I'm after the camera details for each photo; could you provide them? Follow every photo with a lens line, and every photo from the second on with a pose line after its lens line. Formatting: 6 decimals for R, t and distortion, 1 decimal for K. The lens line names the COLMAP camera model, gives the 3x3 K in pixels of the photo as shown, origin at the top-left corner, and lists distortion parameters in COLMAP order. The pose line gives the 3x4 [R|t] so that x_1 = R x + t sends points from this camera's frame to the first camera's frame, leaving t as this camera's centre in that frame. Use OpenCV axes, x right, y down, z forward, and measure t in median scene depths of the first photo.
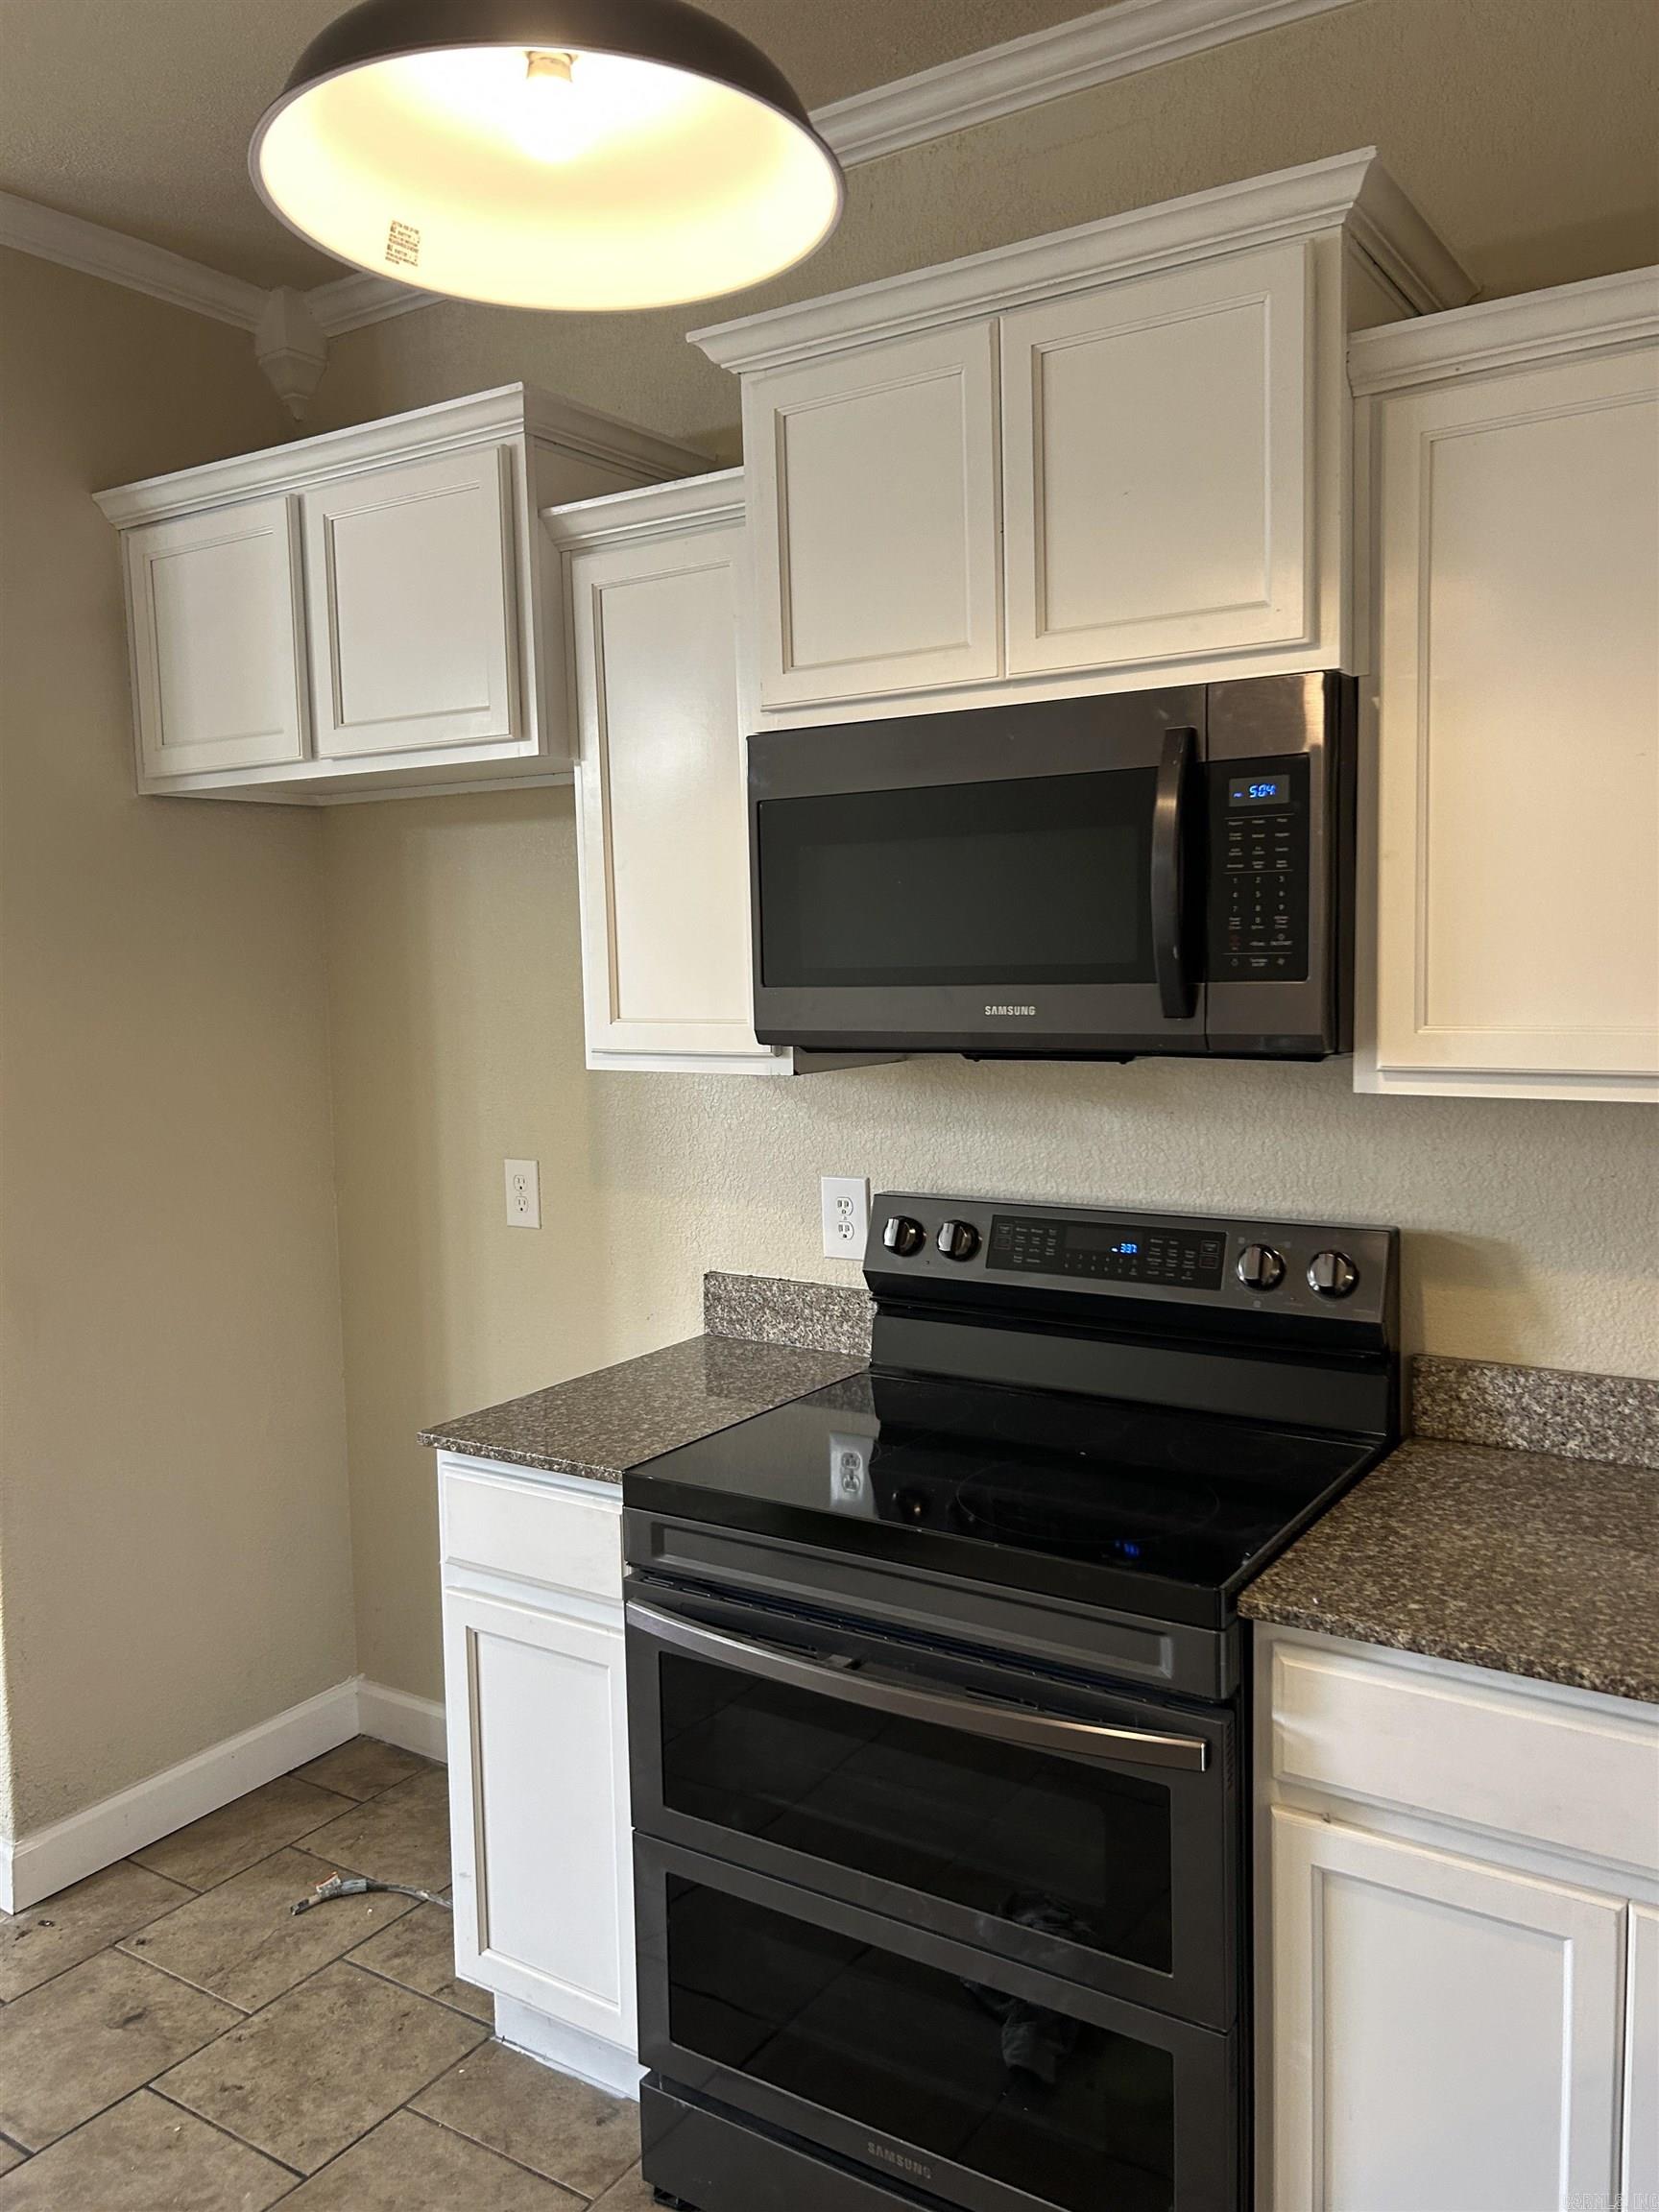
lens RADIAL K [[1647.0, 0, 843.8], [0, 1647.0, 1097.2], [0, 0, 1]] dist [0.055987, -0.065219]
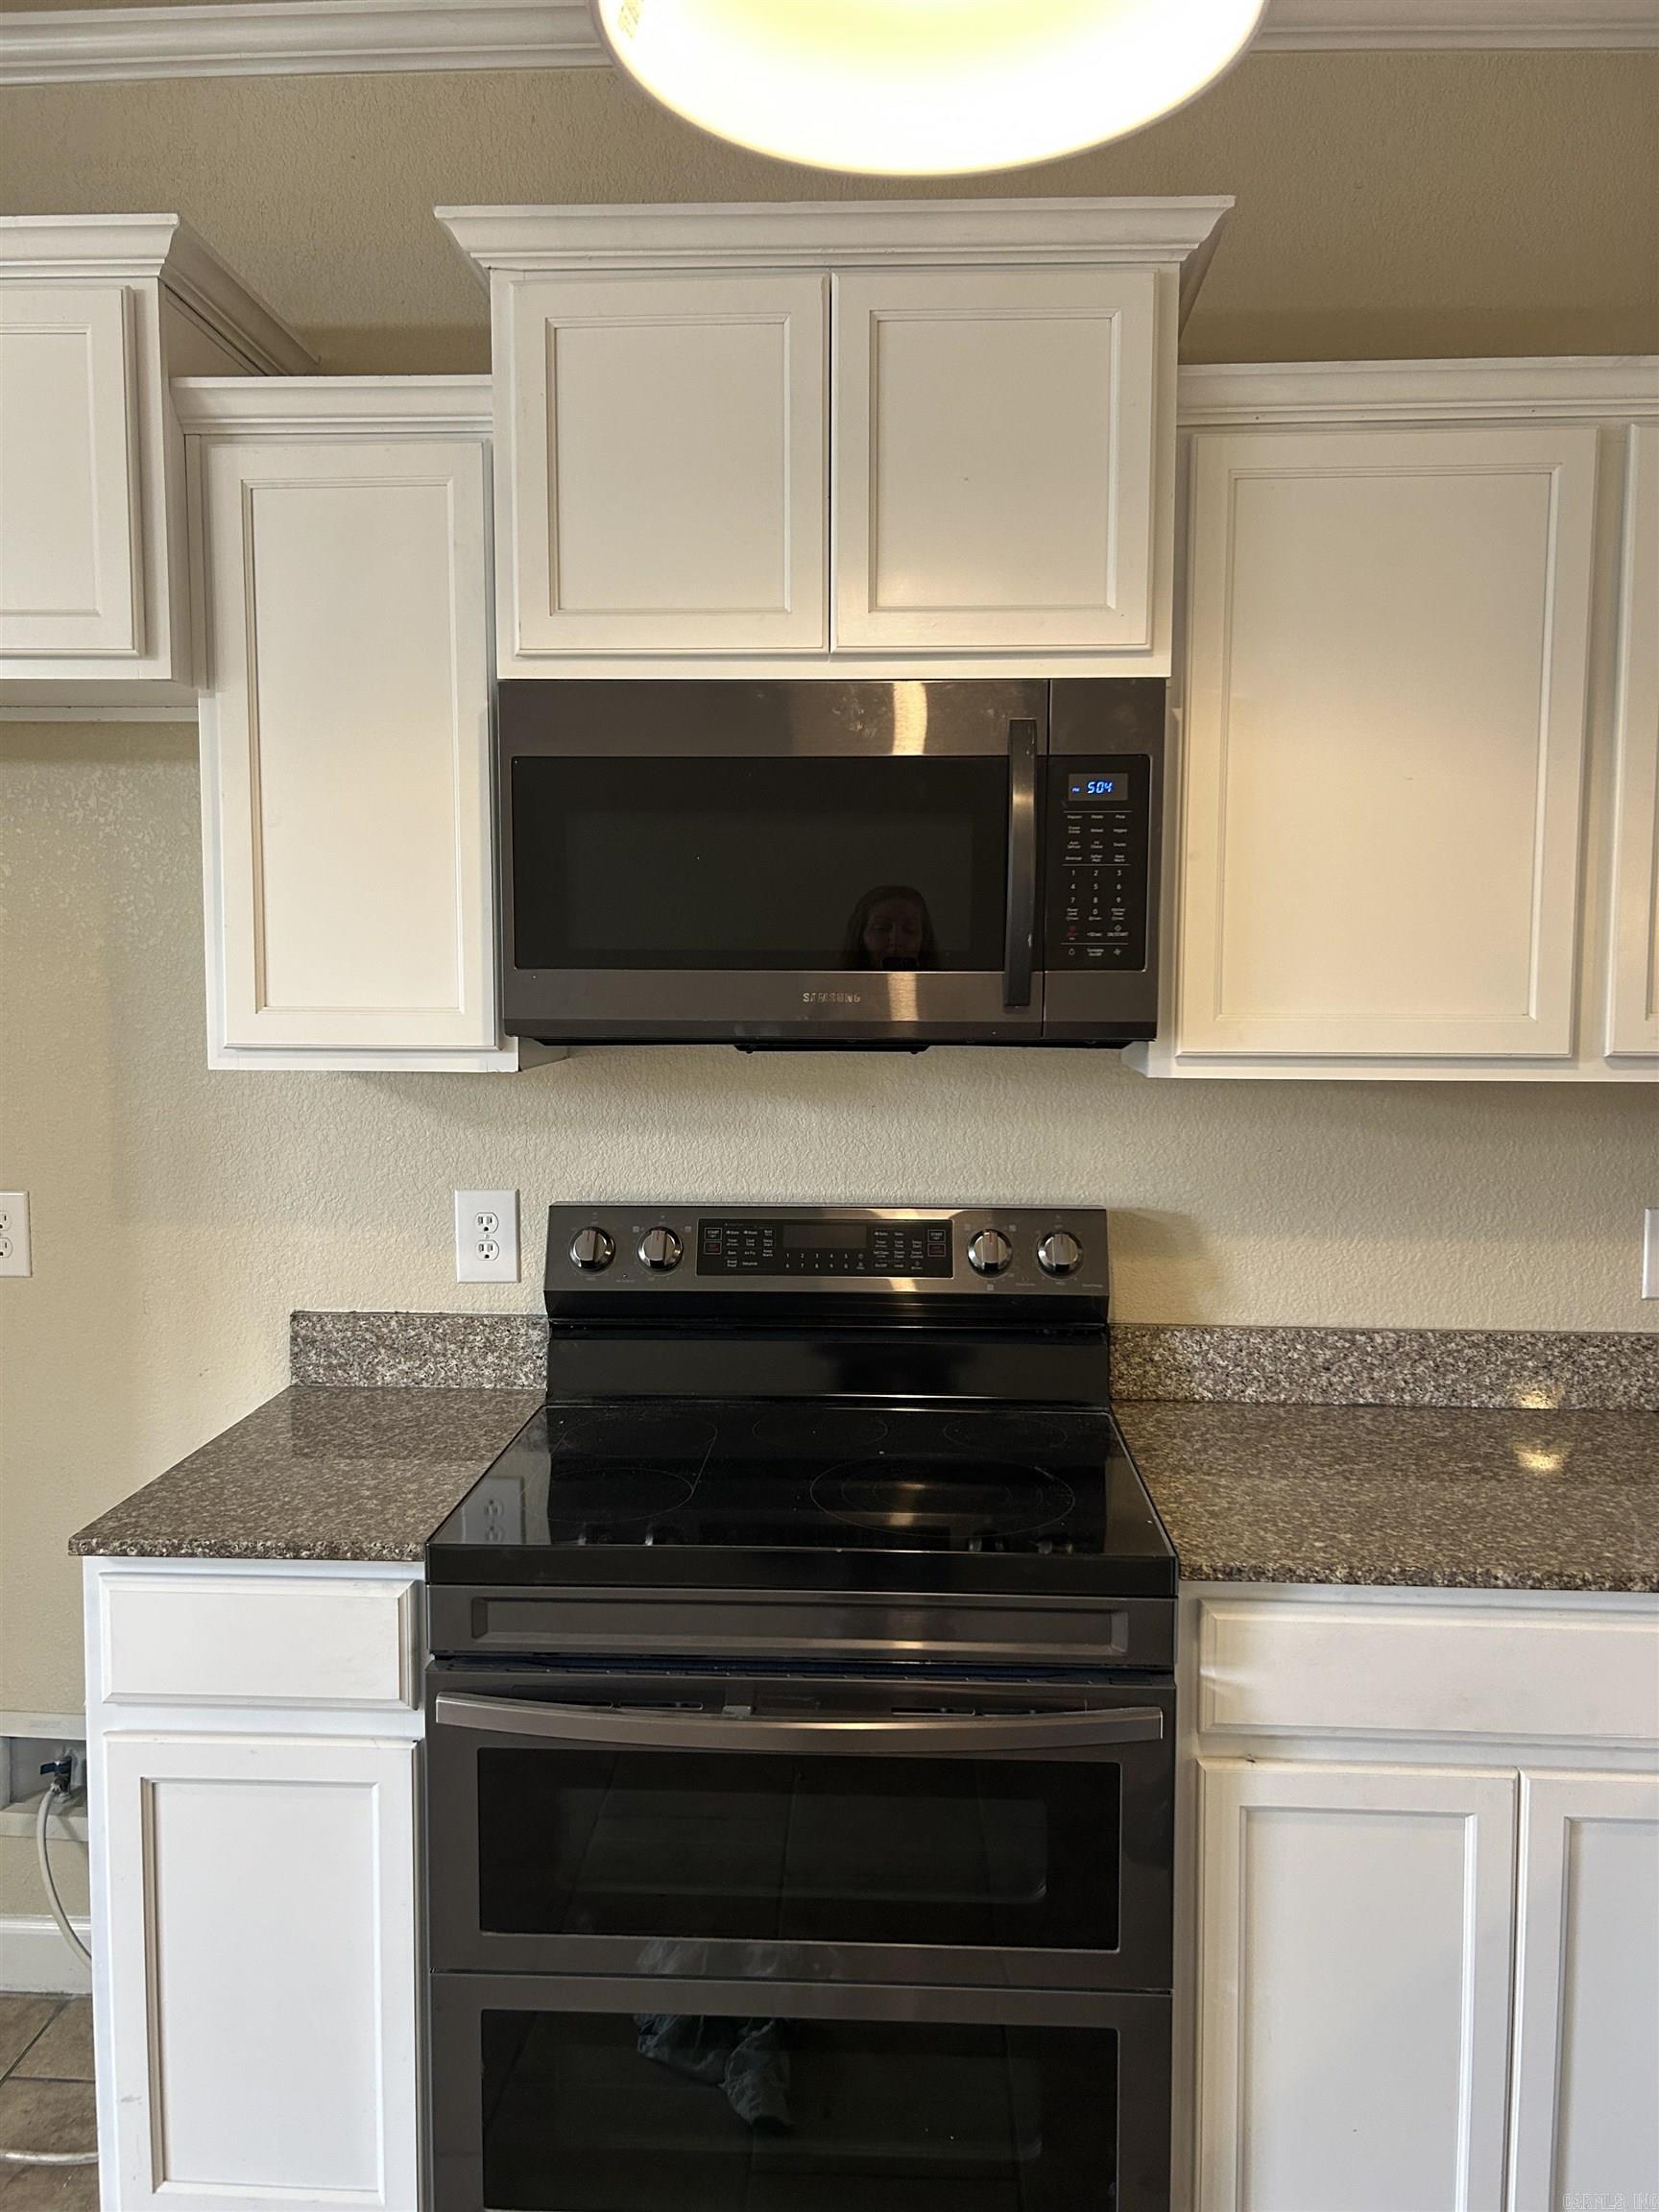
lens RADIAL K [[1647.0, 0, 833.4], [0, 1647.0, 1092.3], [0, 0, 1]] dist [0.055987, -0.065219]
pose [[0.866666, -0.014235, 0.498685, -0.357822], [0.022881, 0.999675, -0.011231, 0.012636], [-0.498363, 0.021144, 0.866711, 0.162498]]
